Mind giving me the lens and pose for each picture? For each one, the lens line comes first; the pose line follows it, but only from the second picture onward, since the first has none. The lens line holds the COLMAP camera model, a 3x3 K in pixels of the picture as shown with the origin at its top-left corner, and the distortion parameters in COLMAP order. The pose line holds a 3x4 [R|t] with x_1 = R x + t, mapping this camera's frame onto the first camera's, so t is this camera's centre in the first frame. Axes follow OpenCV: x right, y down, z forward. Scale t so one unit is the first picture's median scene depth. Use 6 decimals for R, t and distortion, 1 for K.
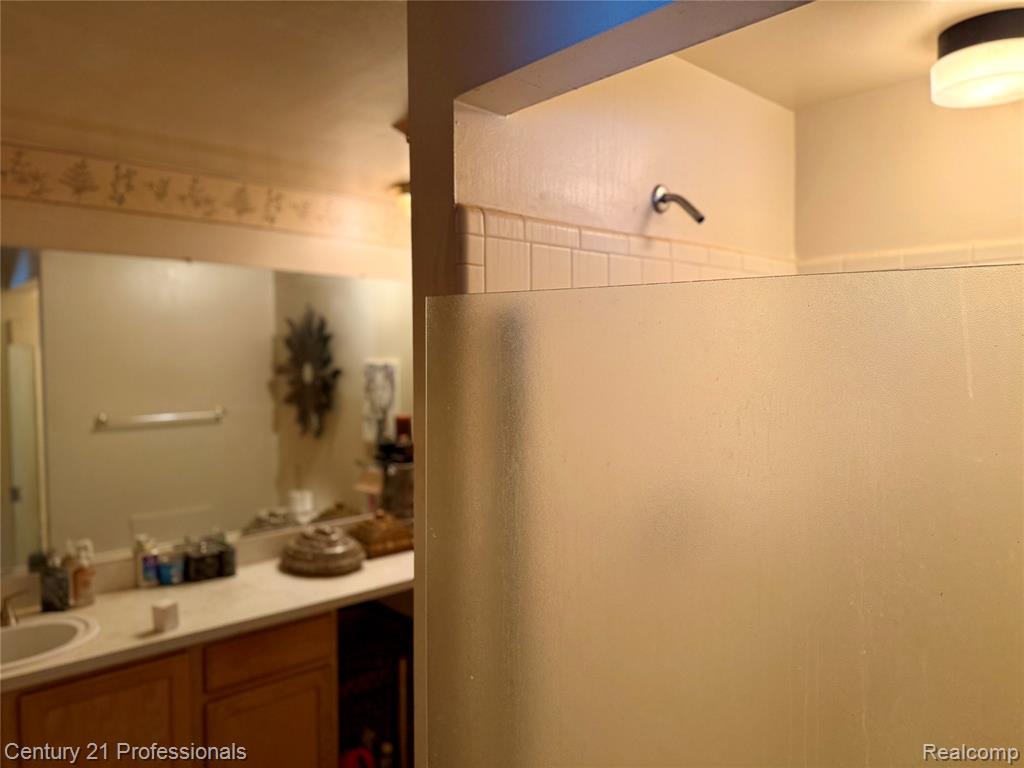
lens RADIAL K [[723.5, 0, 512.0], [0, 723.5, 384.0], [0, 0, 1]] dist [0.000058, -0.042840]
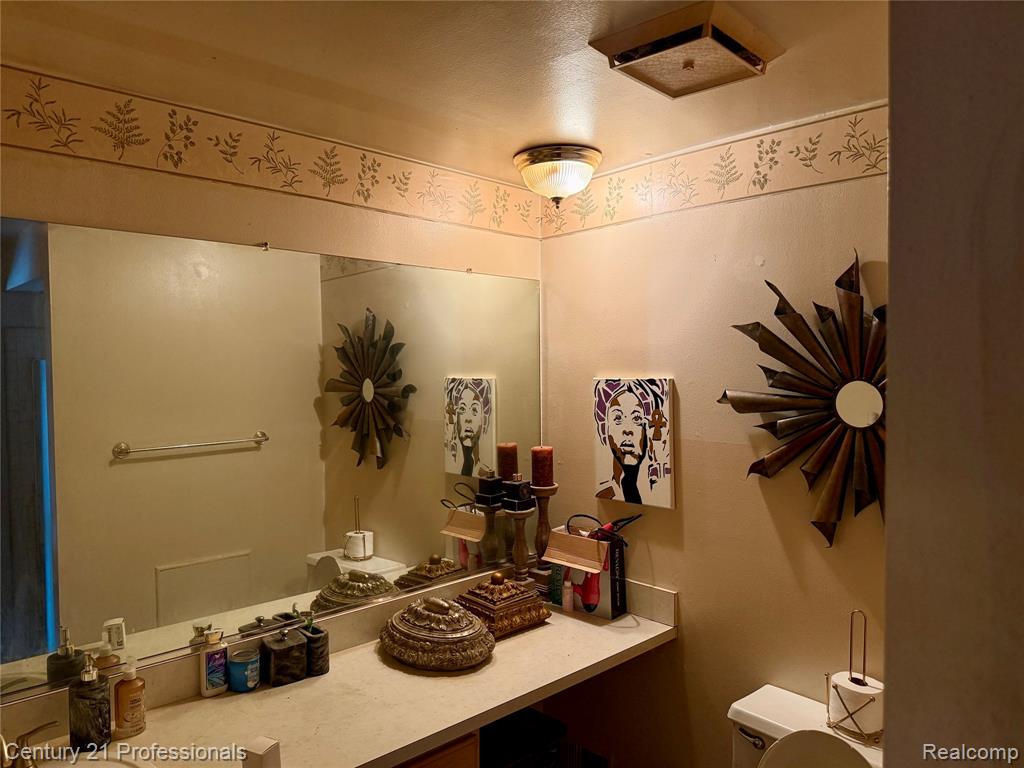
lens RADIAL K [[728.0, 0, 512.0], [0, 728.0, 384.0], [0, 0, 1]] dist [0.004745, -0.039479]
pose [[0.999884, -0.002308, 0.015059, -0.195126], [0.002458, 0.999947, -0.009954, -0.019841], [-0.015035, 0.009990, 0.999837, 0.238377]]
